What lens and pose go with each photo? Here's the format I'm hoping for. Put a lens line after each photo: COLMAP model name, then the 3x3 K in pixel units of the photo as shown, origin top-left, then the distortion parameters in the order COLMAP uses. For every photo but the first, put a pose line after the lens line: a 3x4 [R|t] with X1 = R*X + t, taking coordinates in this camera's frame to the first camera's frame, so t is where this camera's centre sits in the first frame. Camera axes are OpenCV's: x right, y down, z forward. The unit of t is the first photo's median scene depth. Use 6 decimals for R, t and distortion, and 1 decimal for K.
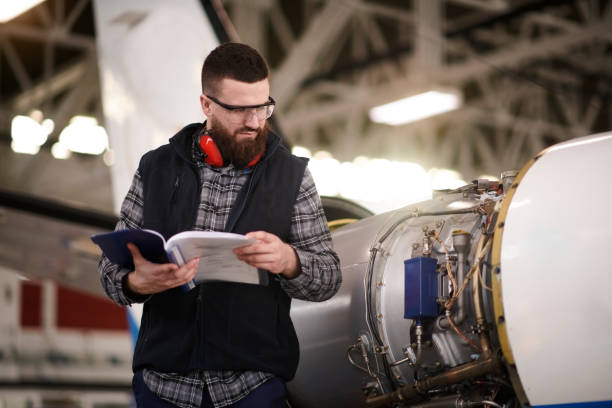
lens RADIAL K [[1520.3, 0, 307.0], [0, 1520.3, 204.2], [0, 0, 1]] dist [-0.118956, -0.156590]
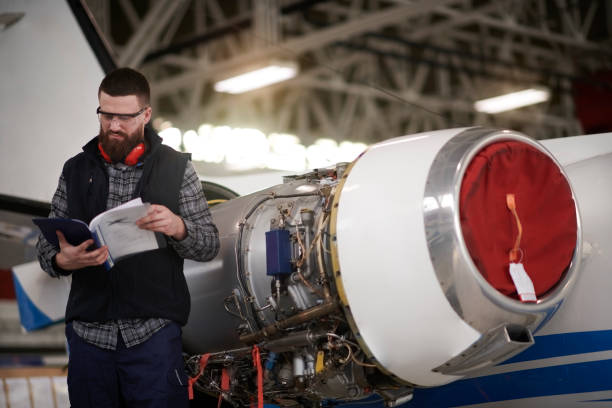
lens RADIAL K [[1520.3, 0, 307.0], [0, 1520.3, 204.2], [0, 0, 1]] dist [-0.118956, -0.156590]
pose [[0.993909, -0.031330, 0.105661, -0.039590], [0.028464, 0.999188, 0.028524, -0.024461], [-0.106468, -0.025343, 0.993993, -0.331100]]
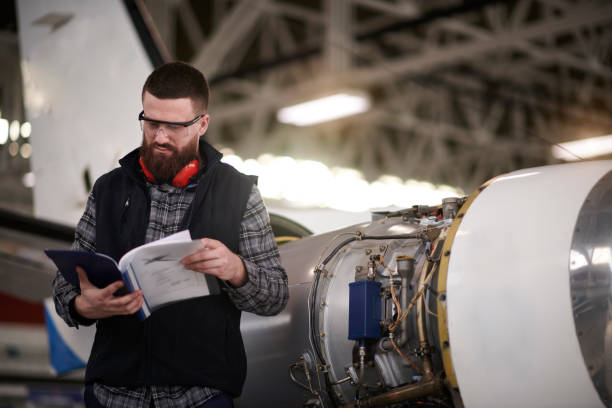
lens RADIAL K [[1520.3, 0, 307.0], [0, 1520.3, 204.2], [0, 0, 1]] dist [-0.118956, -0.156590]
pose [[0.997317, 0.023595, 0.069294, -0.036376], [-0.023898, 0.999708, 0.003549, -0.019040], [-0.069190, -0.005196, 0.997590, -0.026754]]
